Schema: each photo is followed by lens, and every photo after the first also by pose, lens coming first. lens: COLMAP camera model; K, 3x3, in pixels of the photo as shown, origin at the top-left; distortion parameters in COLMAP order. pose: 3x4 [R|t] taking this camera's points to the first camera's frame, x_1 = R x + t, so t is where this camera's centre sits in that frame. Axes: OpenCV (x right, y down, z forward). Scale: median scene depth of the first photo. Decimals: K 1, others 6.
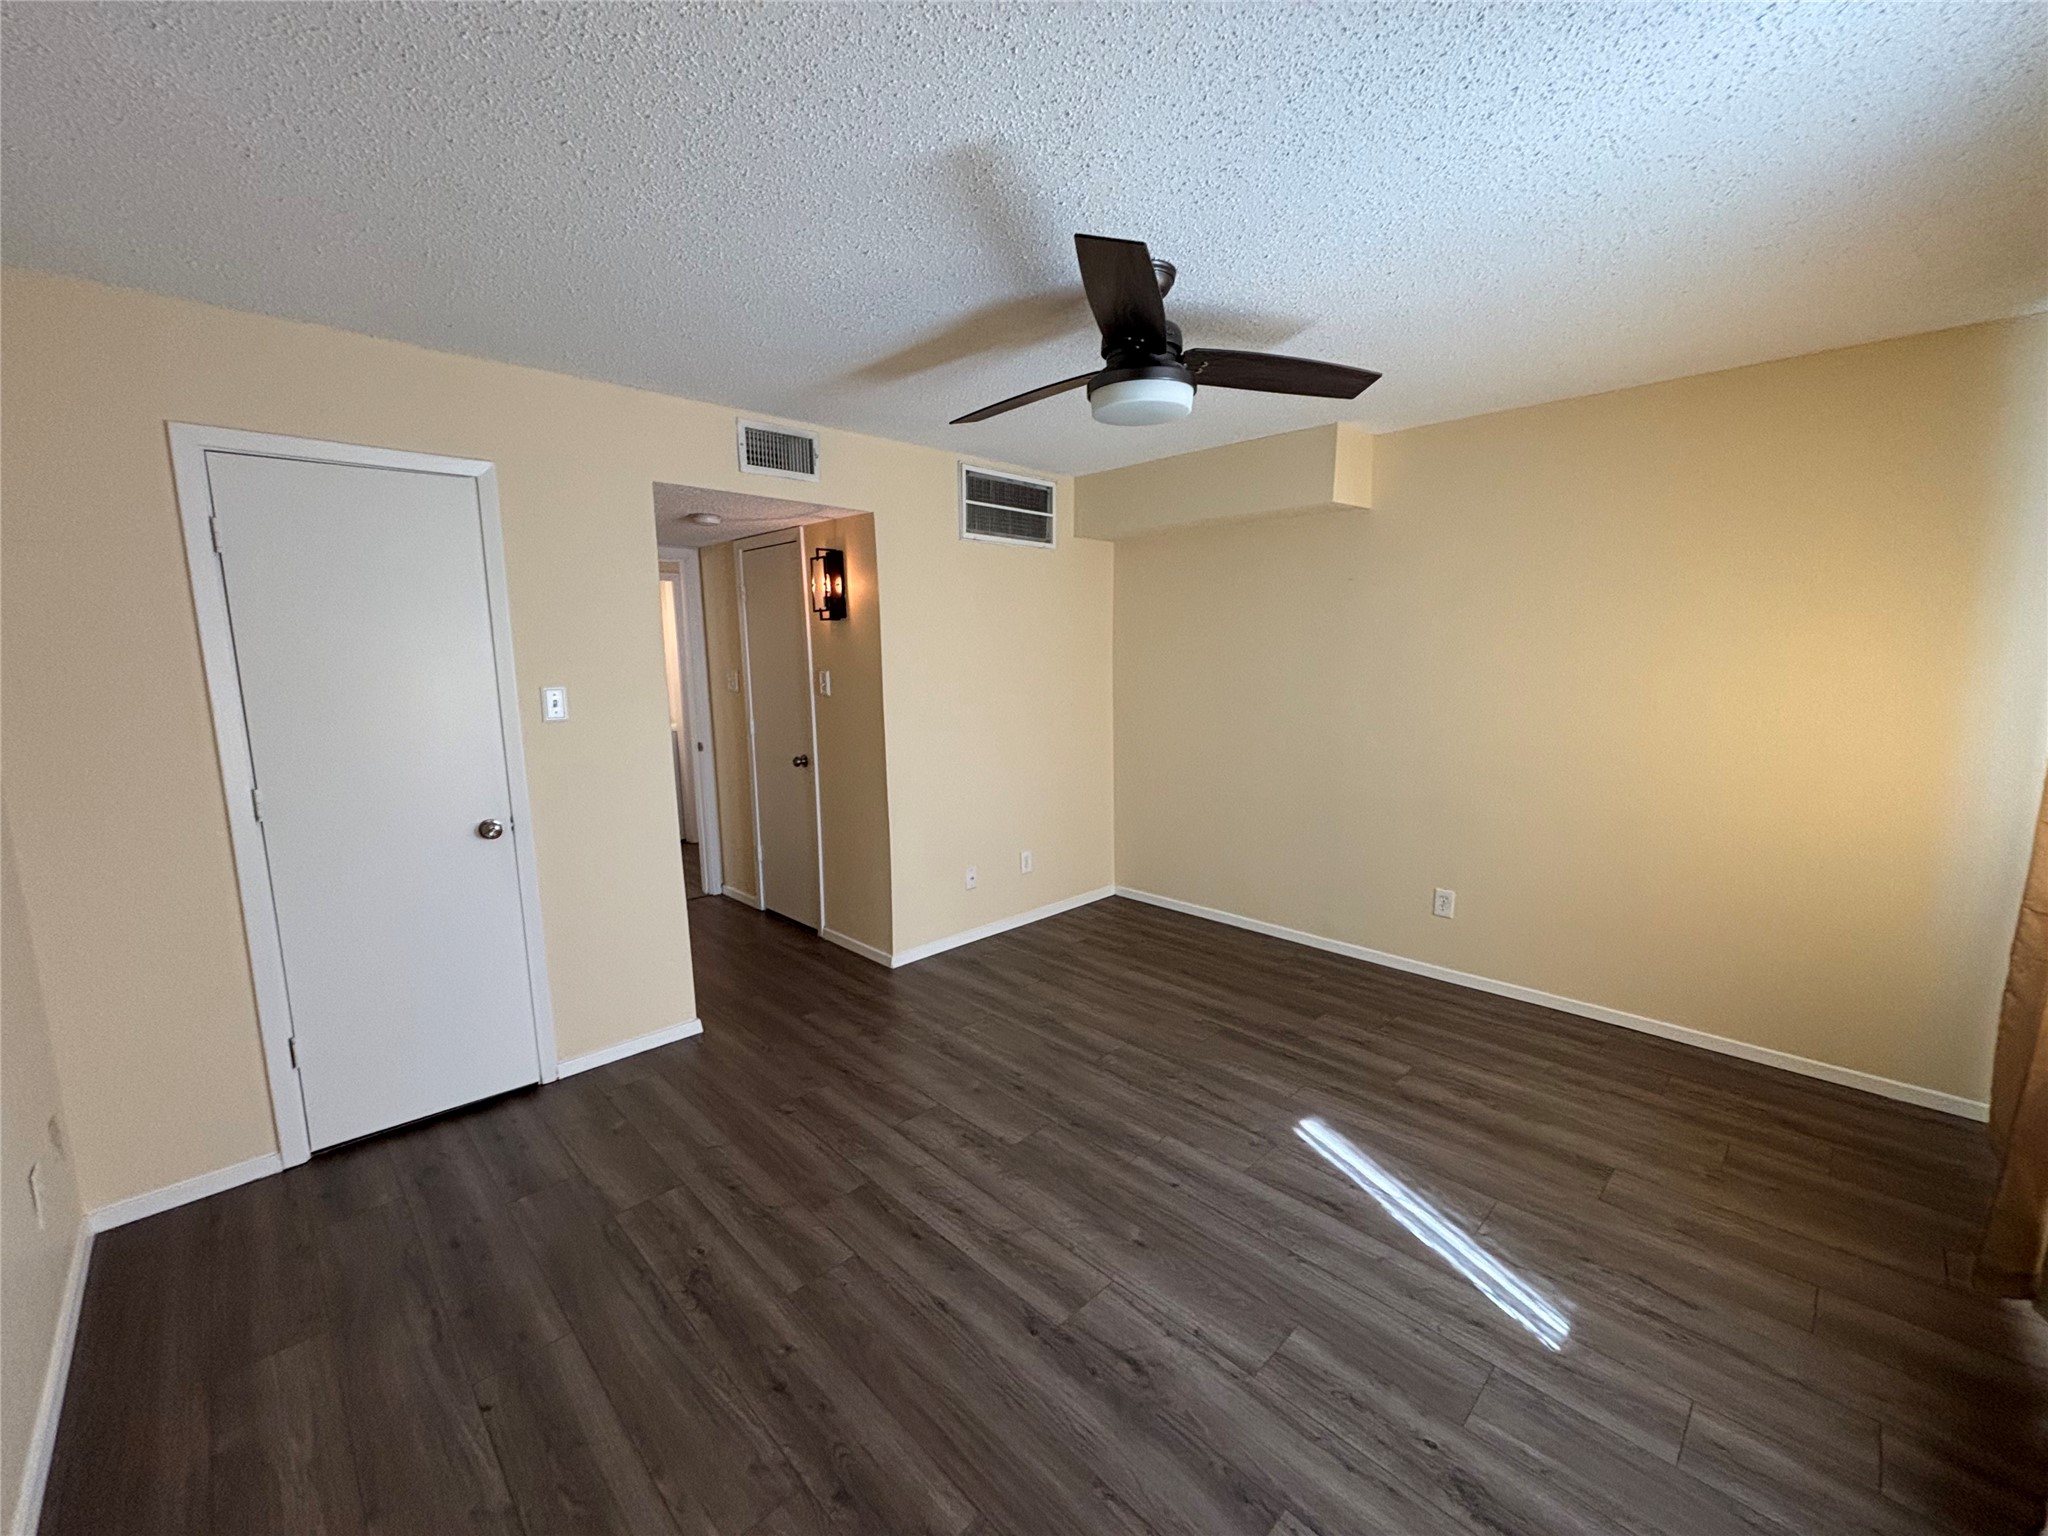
lens RADIAL K [[836.4, 0, 1036.2], [0, 836.4, 773.4], [0, 0, 1]] dist [-0.000272, 0.000021]
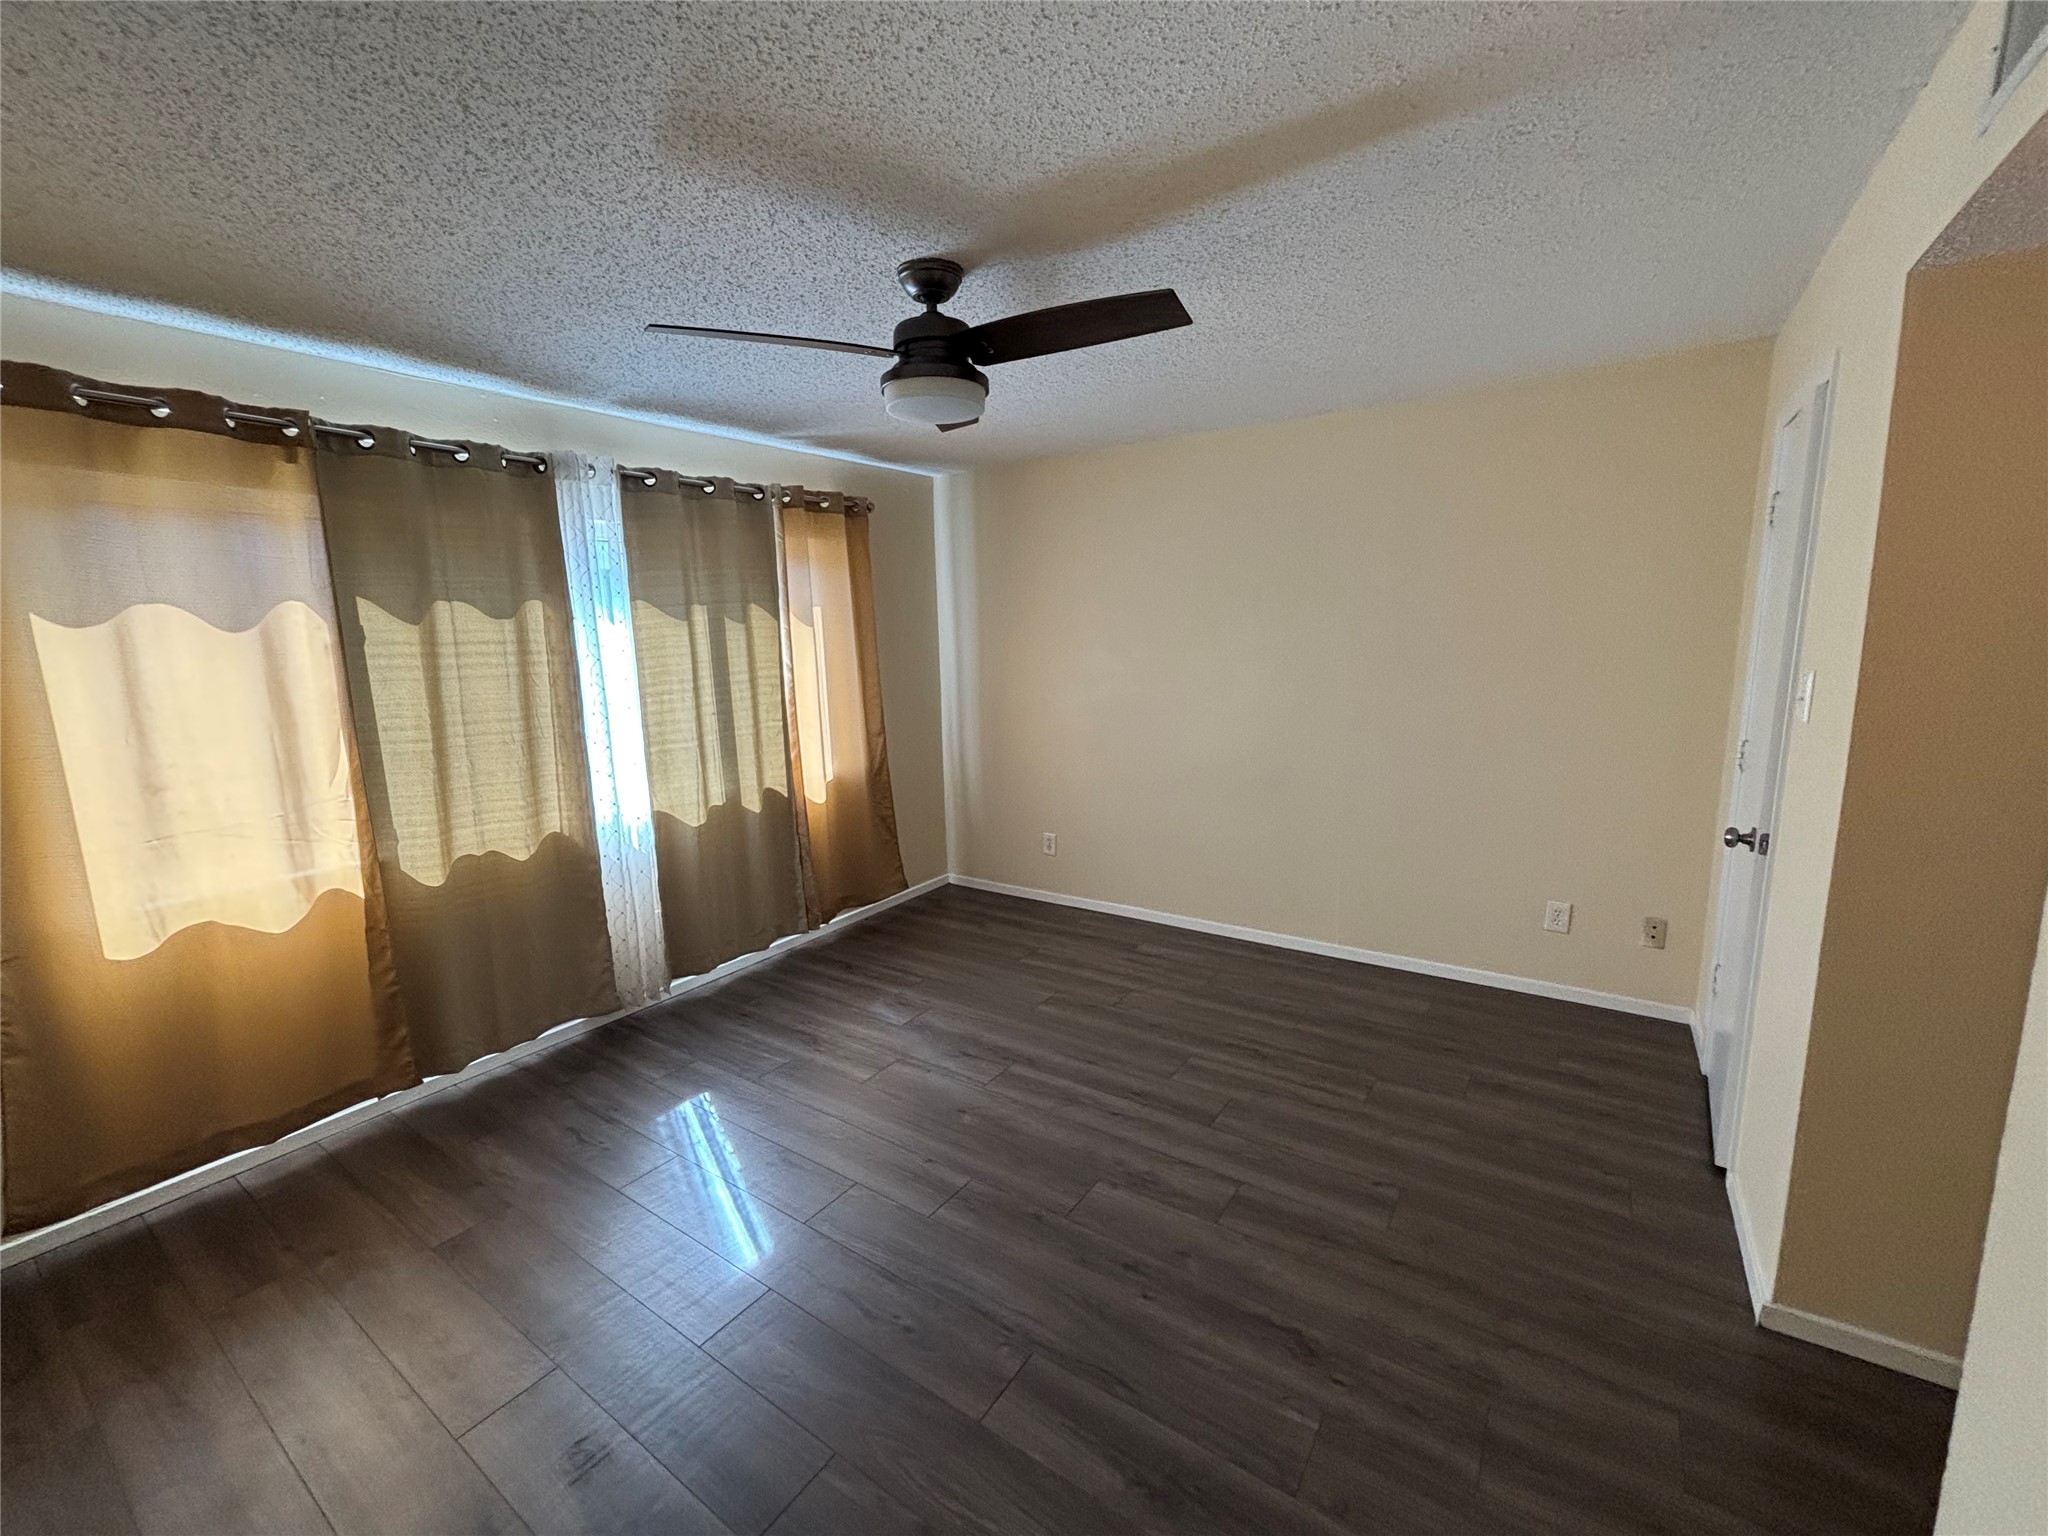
lens RADIAL K [[836.4, 0, 1028.9], [0, 836.4, 768.4], [0, 0, 1]] dist [-0.000272, 0.000021]
pose [[-0.981623, 0.064631, -0.179552, 0.223681], [0.005767, 0.950518, 0.310615, -0.333330], [0.190743, 0.303871, -0.933424, 2.078460]]
